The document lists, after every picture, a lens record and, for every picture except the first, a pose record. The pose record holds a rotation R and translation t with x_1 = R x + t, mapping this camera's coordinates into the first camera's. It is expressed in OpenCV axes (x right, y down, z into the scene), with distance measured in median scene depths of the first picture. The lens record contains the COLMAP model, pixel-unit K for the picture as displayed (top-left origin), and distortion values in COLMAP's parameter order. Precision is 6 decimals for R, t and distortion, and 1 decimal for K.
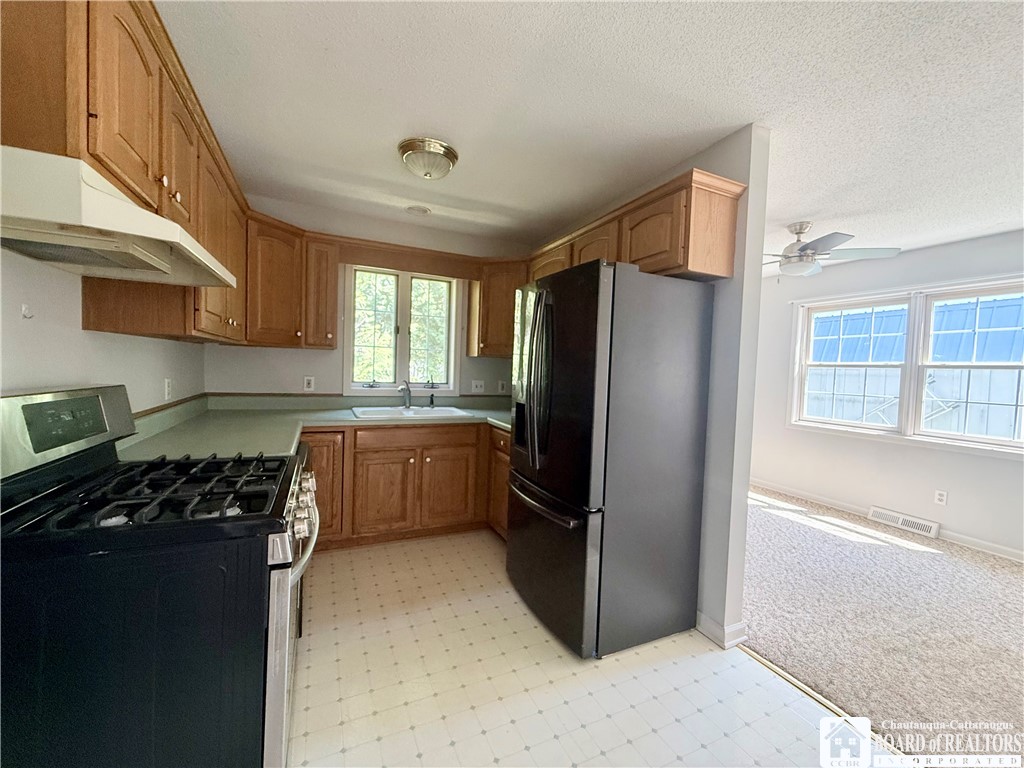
lens RADIAL K [[405.8, 0, 512.0], [0, 405.8, 384.0], [0, 0, 1]] dist [-0.000816, 0.000193]
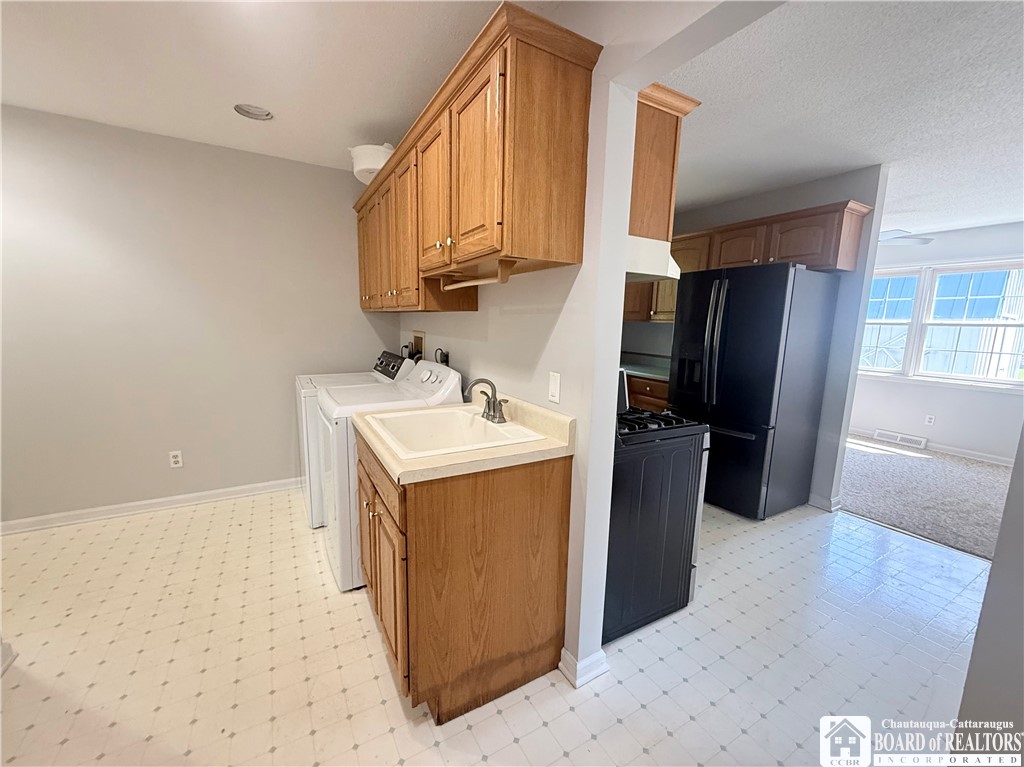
lens RADIAL K [[405.8, 0, 512.0], [0, 405.8, 383.5], [0, 0, 1]] dist [-0.000816, 0.000193]
pose [[0.995858, -0.024108, 0.087673, -0.760615], [0.013419, 0.992619, 0.120532, -0.048331], [-0.089932, -0.118856, 0.988830, -0.355831]]
